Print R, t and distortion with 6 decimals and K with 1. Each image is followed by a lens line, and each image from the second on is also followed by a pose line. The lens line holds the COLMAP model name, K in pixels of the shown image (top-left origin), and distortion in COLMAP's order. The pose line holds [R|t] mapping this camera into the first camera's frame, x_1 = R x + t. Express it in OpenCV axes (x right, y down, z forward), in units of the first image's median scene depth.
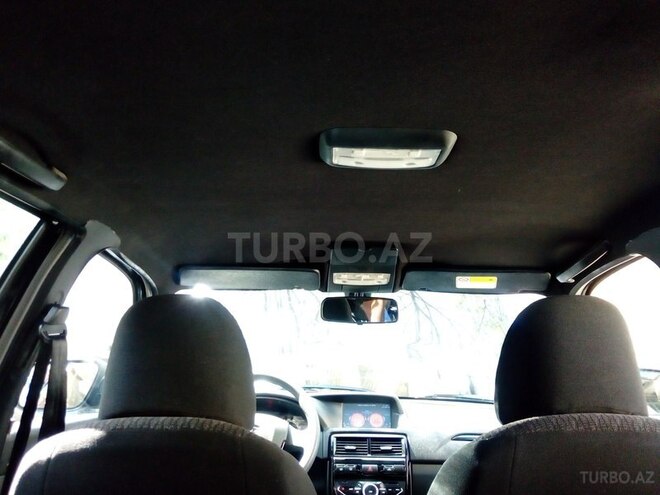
lens RADIAL K [[560.1, 0, 330.3], [0, 560.1, 247.2], [0, 0, 1]] dist [0.042084, -0.048272]
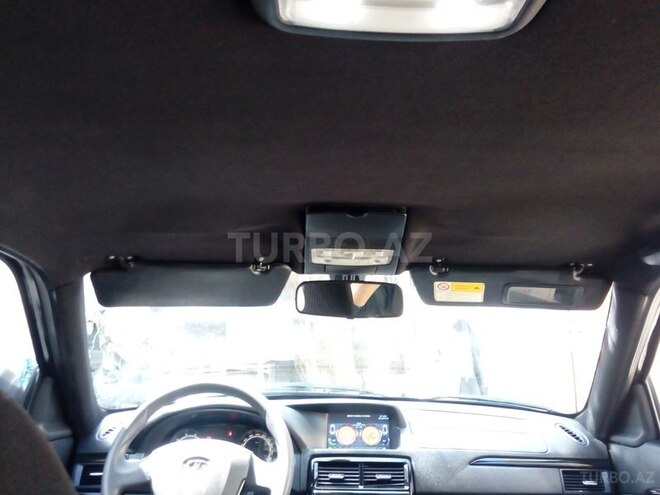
lens RADIAL K [[560.1, 0, 332.4], [0, 560.1, 249.9], [0, 0, 1]] dist [0.042084, -0.048272]
pose [[0.999906, 0.002873, 0.013426, 0.019129], [-0.003831, 0.997408, 0.071857, -0.001879], [-0.013185, -0.071901, 0.997325, 0.269793]]
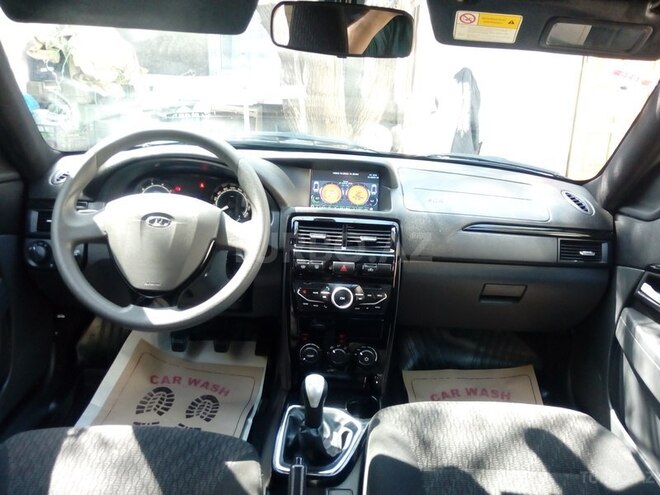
lens RADIAL K [[560.1, 0, 333.7], [0, 560.1, 251.4], [0, 0, 1]] dist [0.042084, -0.048272]
pose [[0.998281, 0.039524, 0.043284, 0.025754], [-0.055786, 0.867290, 0.494668, 0.027163], [-0.017989, -0.496232, 0.868003, 0.389797]]
